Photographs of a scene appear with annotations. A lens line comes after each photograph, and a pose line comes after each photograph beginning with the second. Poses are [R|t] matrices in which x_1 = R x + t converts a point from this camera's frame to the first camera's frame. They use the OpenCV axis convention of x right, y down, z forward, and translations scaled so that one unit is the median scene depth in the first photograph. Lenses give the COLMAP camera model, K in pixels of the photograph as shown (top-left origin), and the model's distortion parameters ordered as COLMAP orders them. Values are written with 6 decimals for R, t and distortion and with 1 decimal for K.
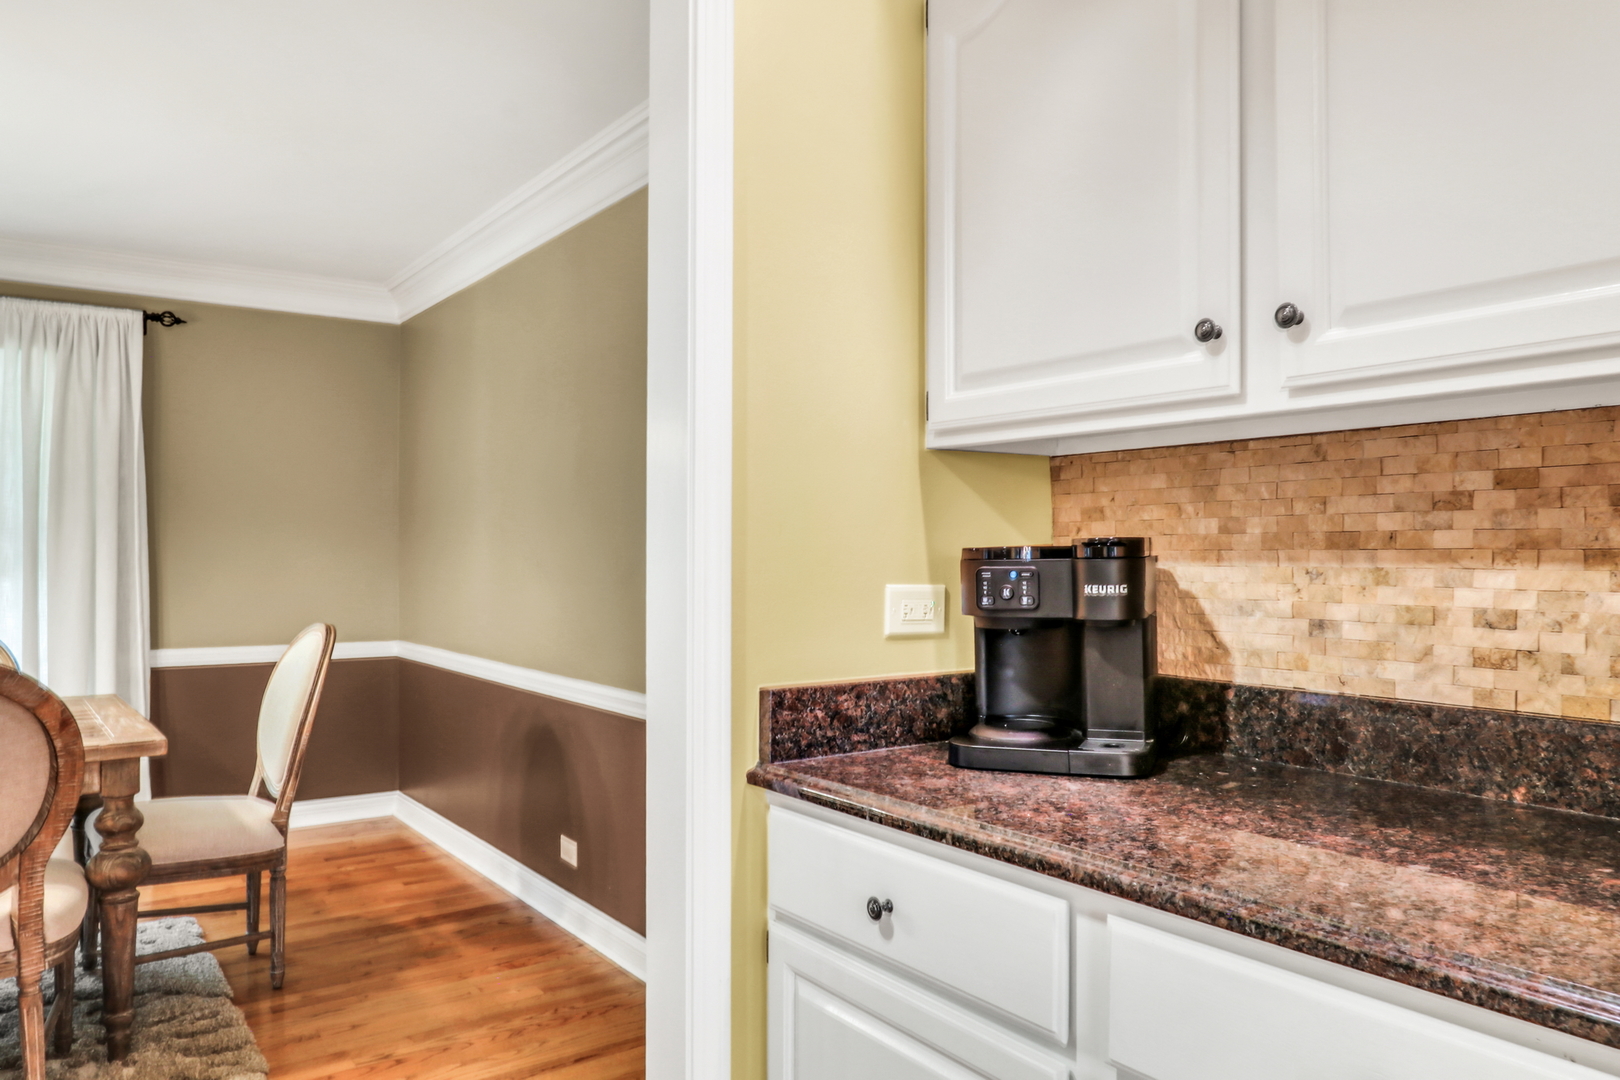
lens RADIAL K [[1113.3, 0, 807.5], [0, 1113.3, 540.6], [0, 0, 1]] dist [-0.003737, -0.000837]
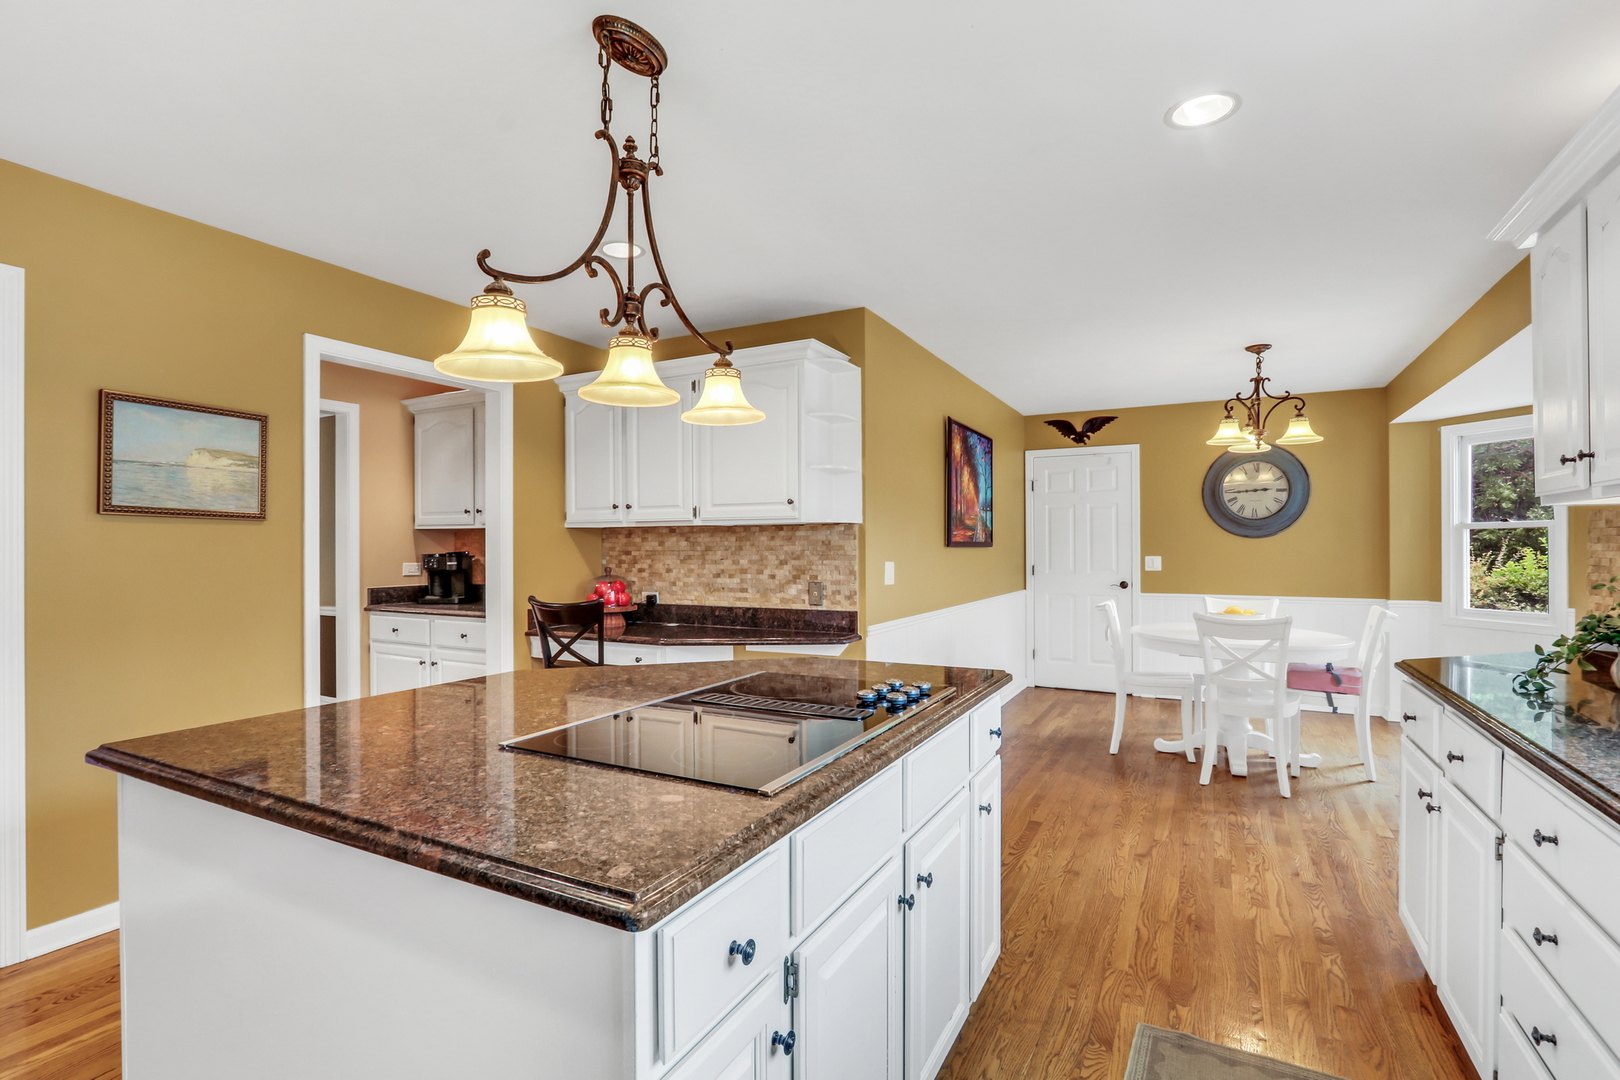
lens RADIAL K [[772.9, 0, 799.3], [0, 772.9, 548.7], [0, 0, 1]] dist [-0.013405, 0.004362]
pose [[0.898984, -0.003923, 0.437964, 0.168630], [0.000450, 0.999968, 0.008032, -0.043001], [-0.437981, -0.007024, 0.898957, -2.615857]]
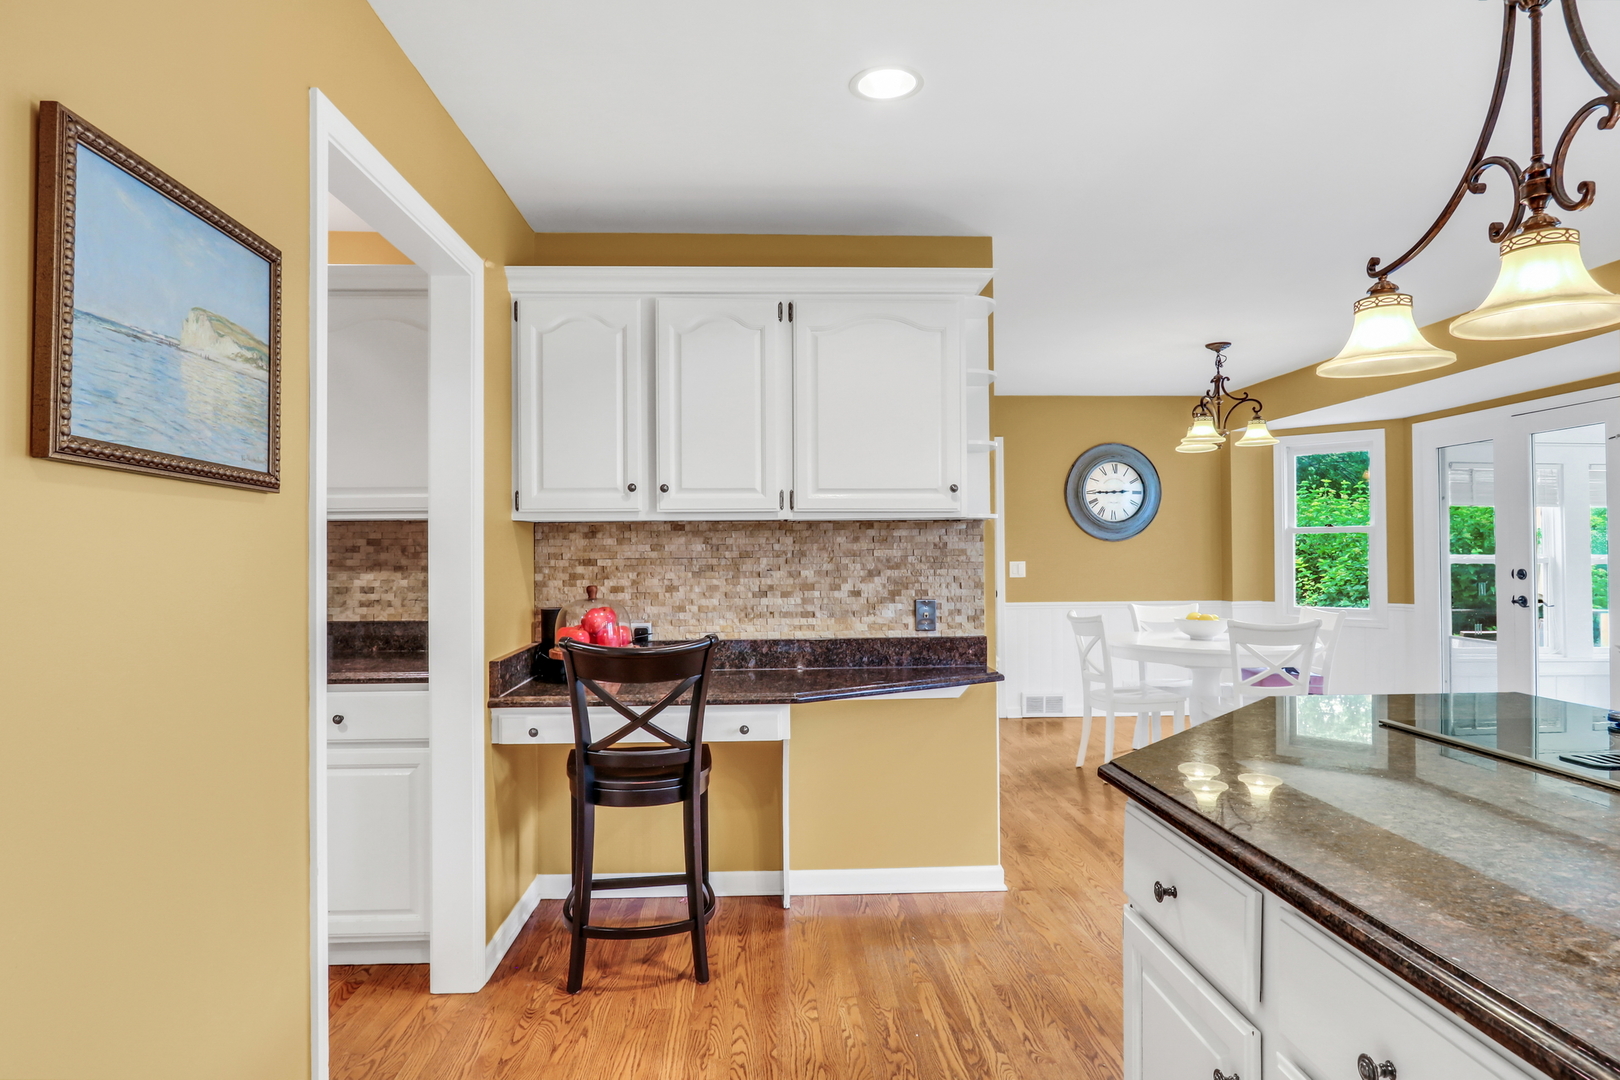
lens RADIAL K [[938.3, 0, 806.9], [0, 938.3, 542.5], [0, 0, 1]] dist [-0.006117, -0.000723]
pose [[0.544452, 0.003371, 0.838785, -0.785085], [0.001825, 0.999985, -0.005203, -0.038011], [-0.838790, 0.004363, 0.544438, -1.258653]]
